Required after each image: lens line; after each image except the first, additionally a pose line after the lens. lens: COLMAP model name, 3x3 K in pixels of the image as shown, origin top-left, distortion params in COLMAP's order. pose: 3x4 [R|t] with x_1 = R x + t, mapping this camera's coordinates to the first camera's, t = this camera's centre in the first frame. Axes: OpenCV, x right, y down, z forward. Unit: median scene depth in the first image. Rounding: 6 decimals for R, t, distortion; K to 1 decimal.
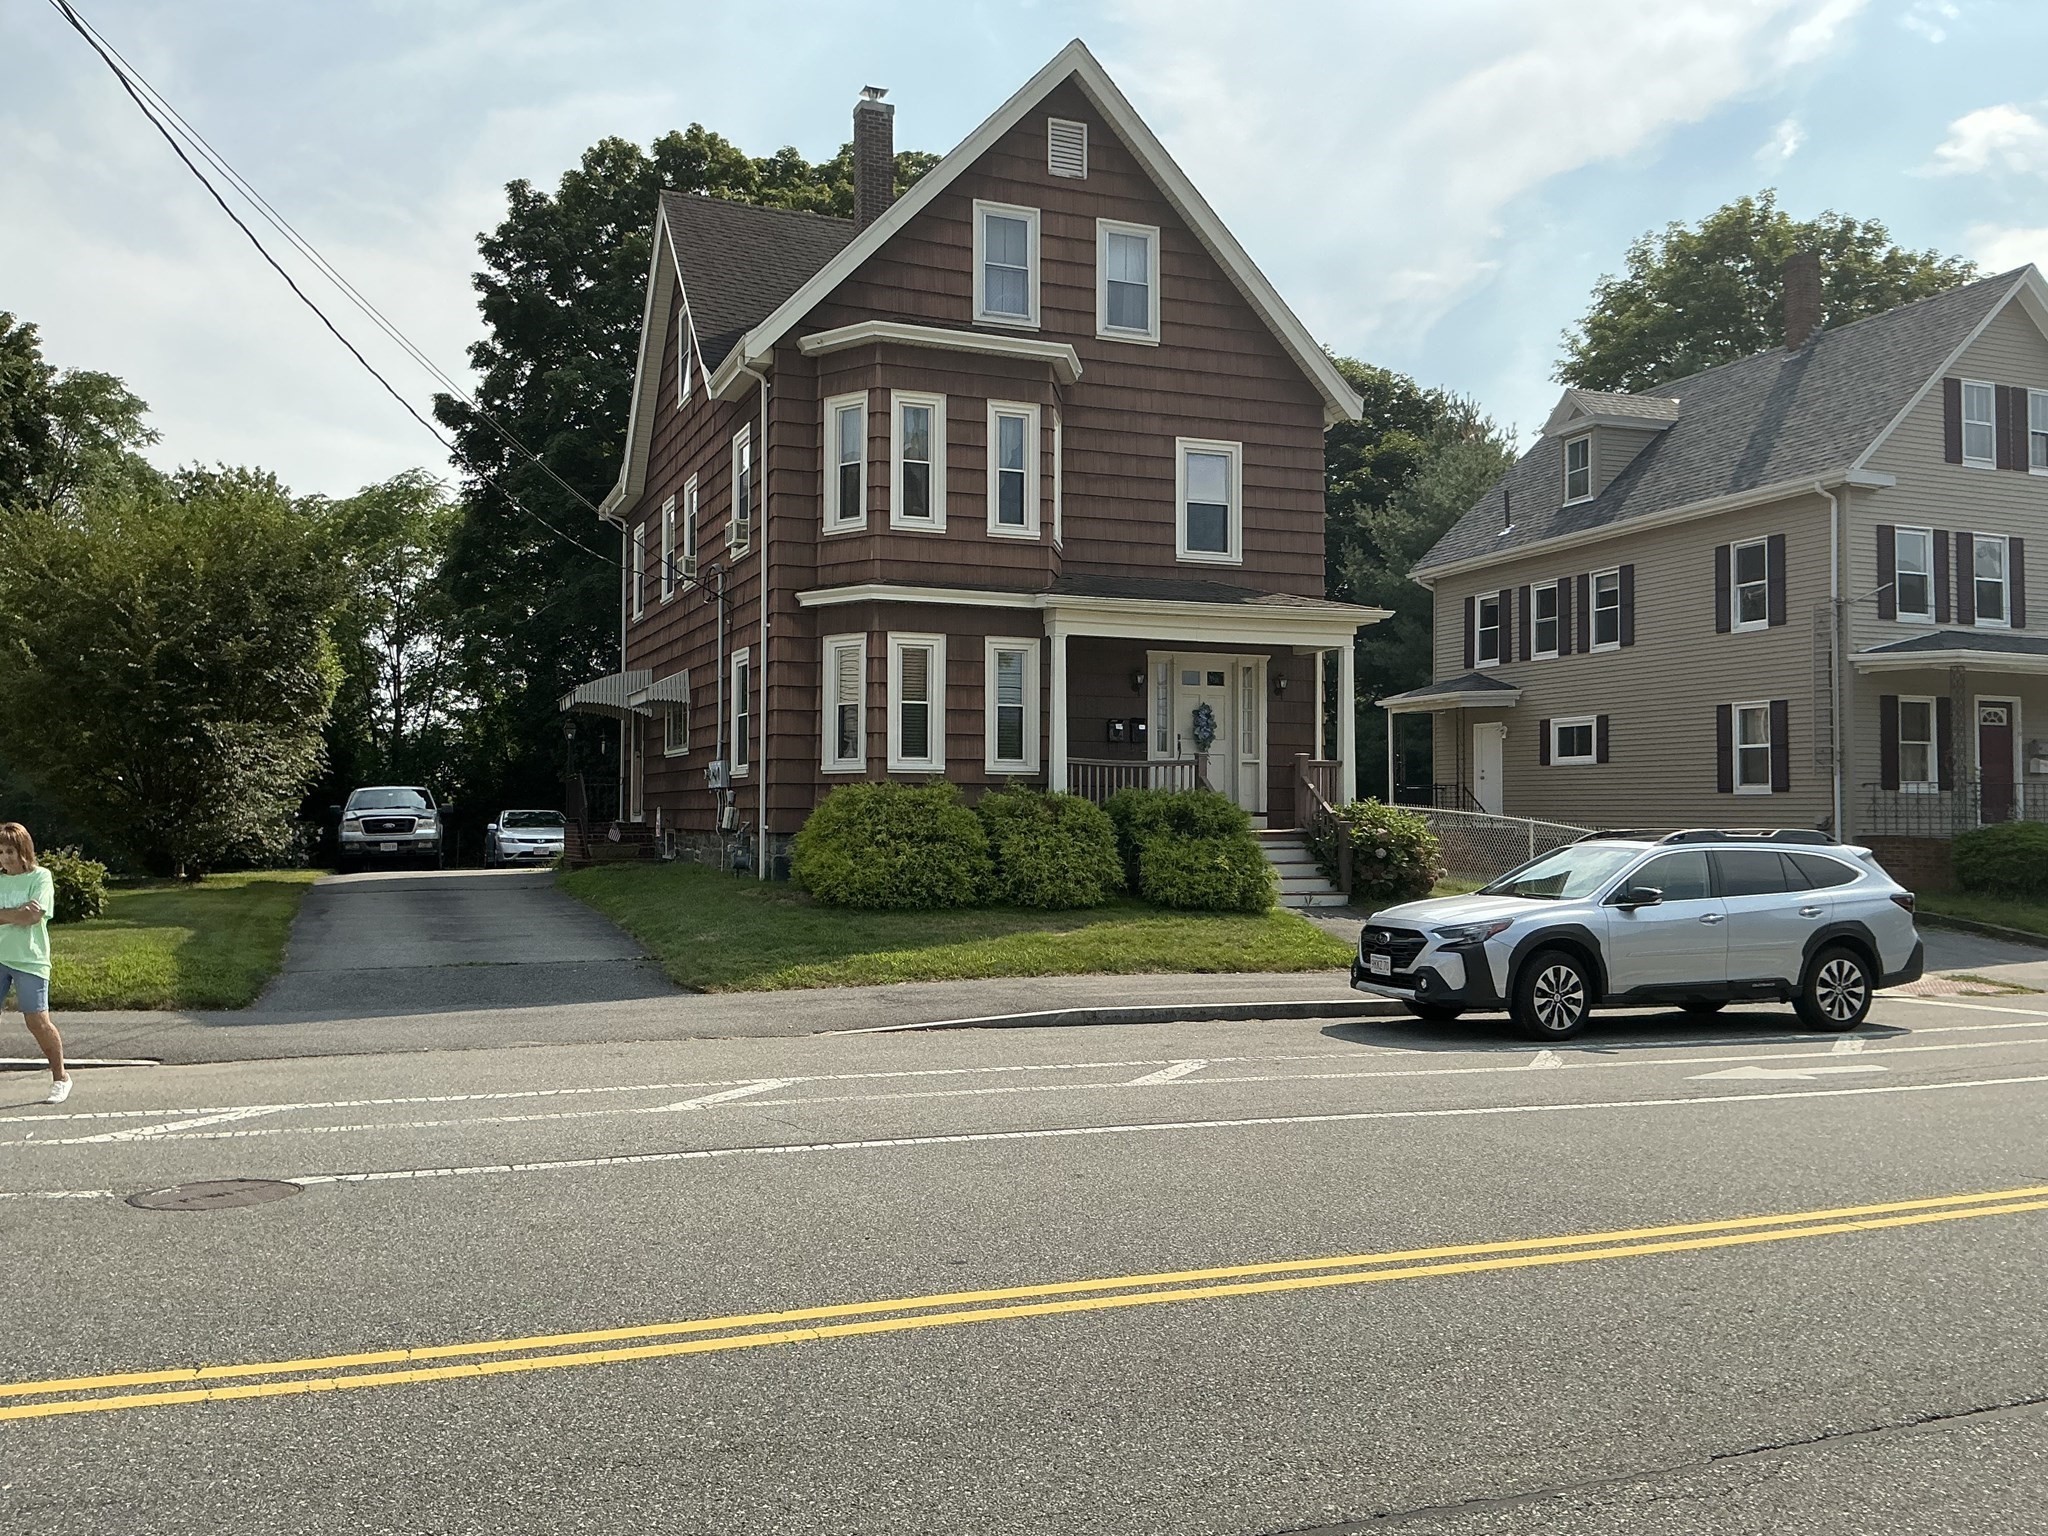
lens RADIAL K [[1716.2, 0, 1017.4], [0, 1716.2, 772.6], [0, 0, 1]] dist [0.074612, -0.147108]
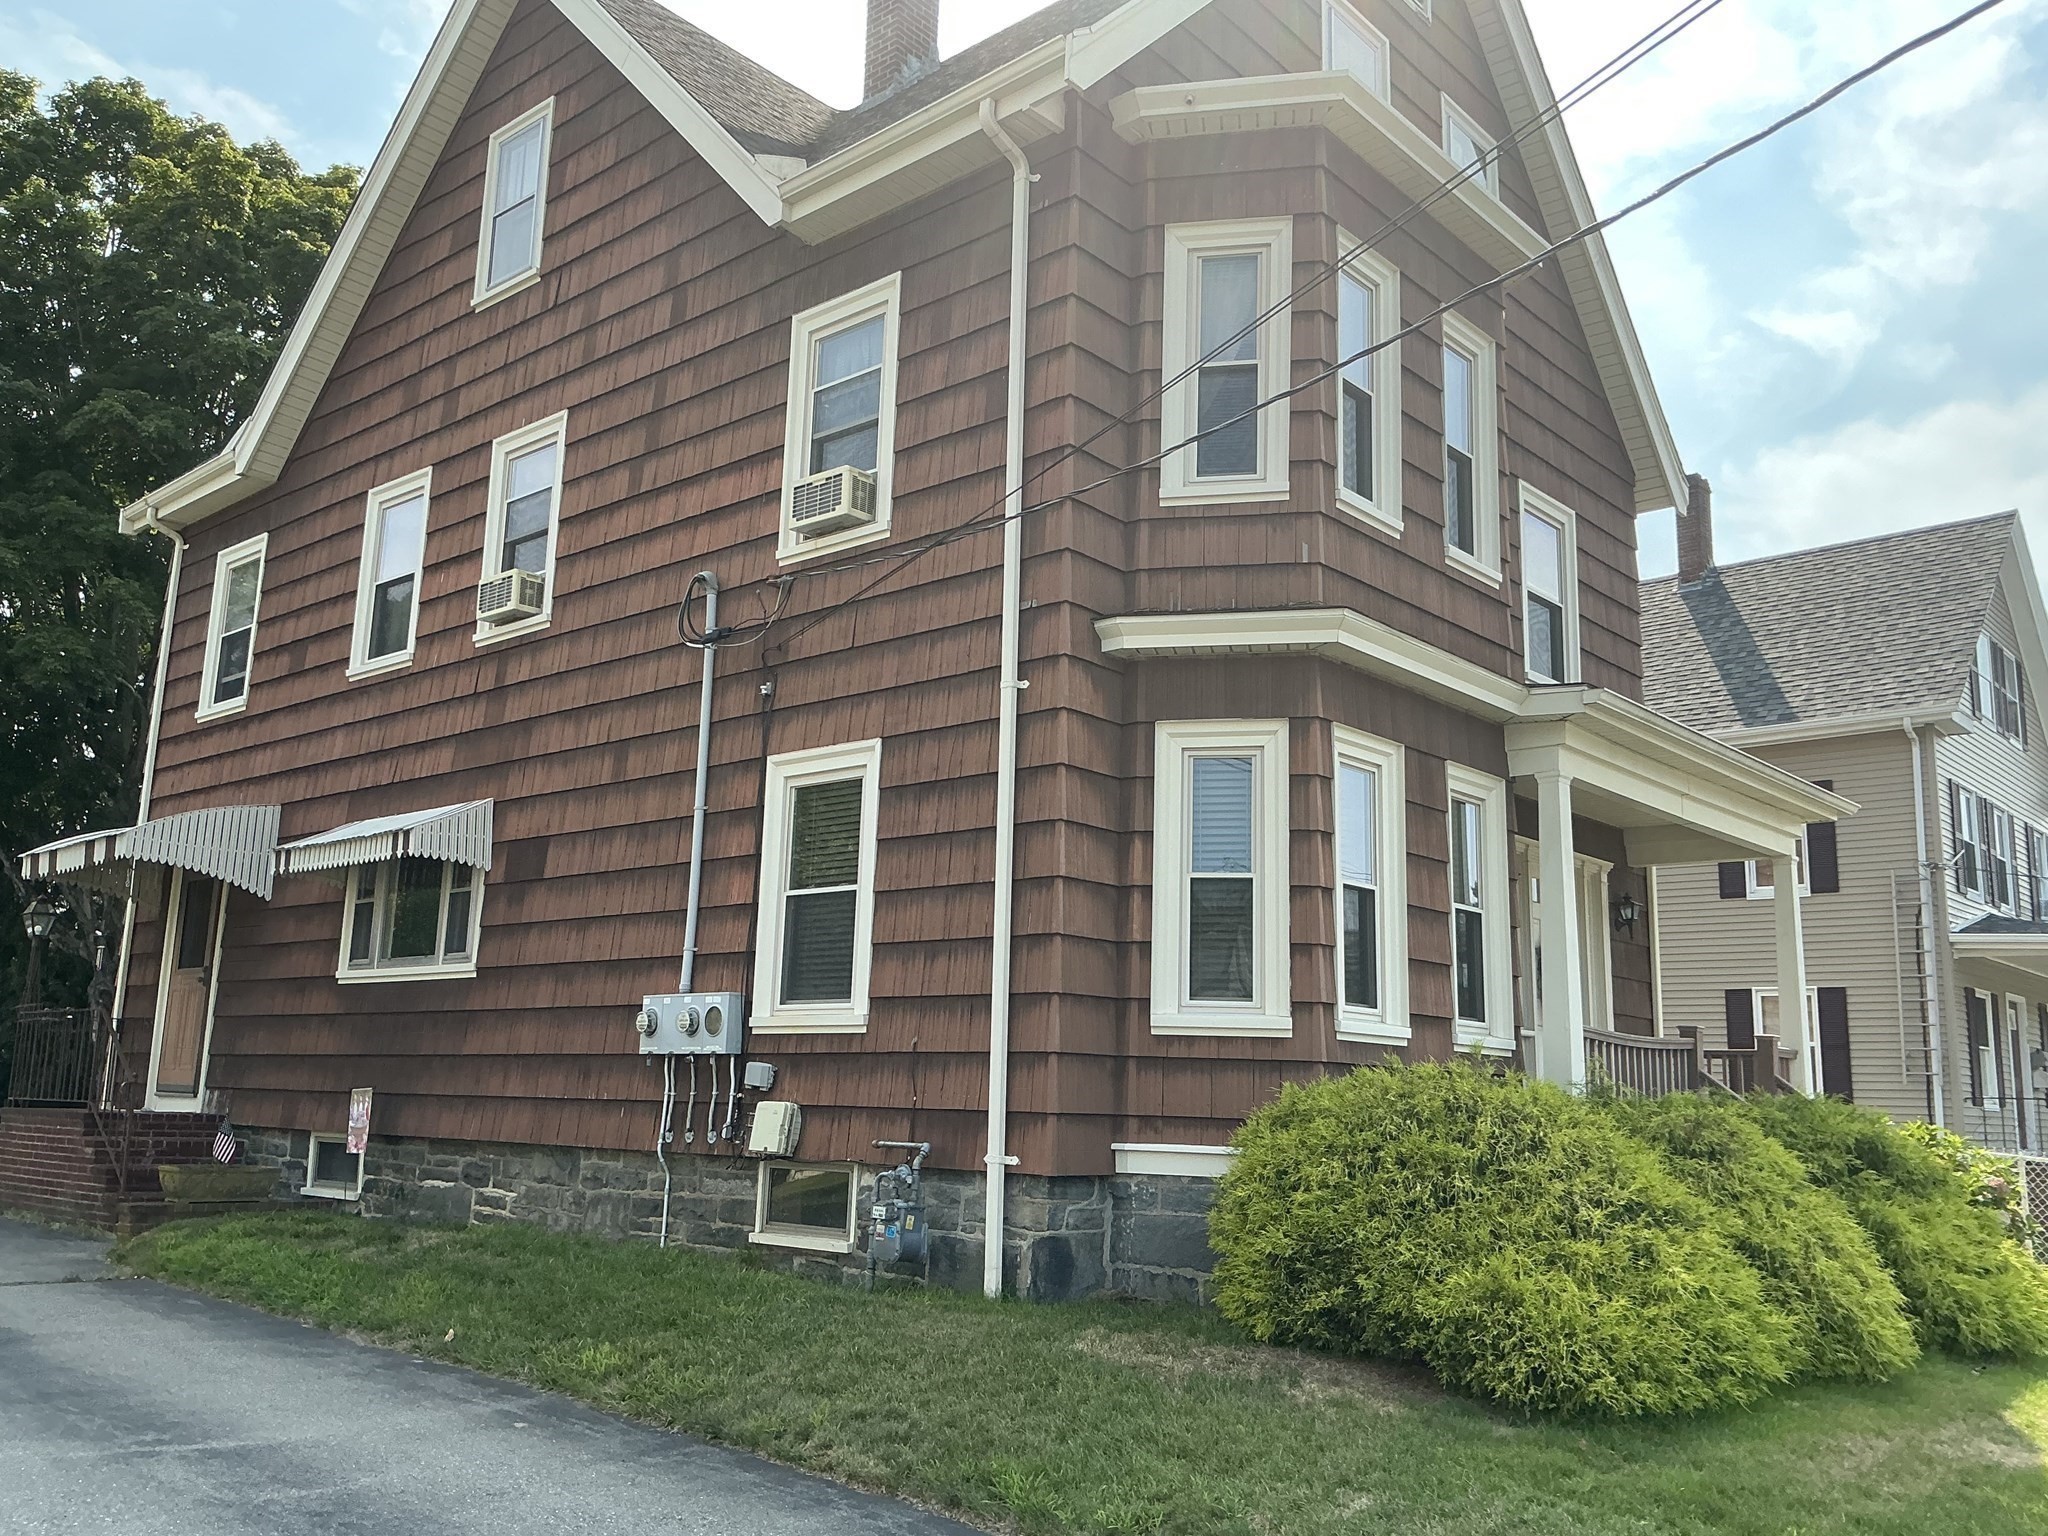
lens RADIAL K [[1716.2, 0, 1031.7], [0, 1716.2, 762.2], [0, 0, 1]] dist [0.074612, -0.147108]
pose [[0.891268, 0.110633, 0.439774, -0.332850], [-0.038111, 0.984627, -0.170462, 0.007776], [-0.451872, 0.135167, 0.881783, 0.620178]]
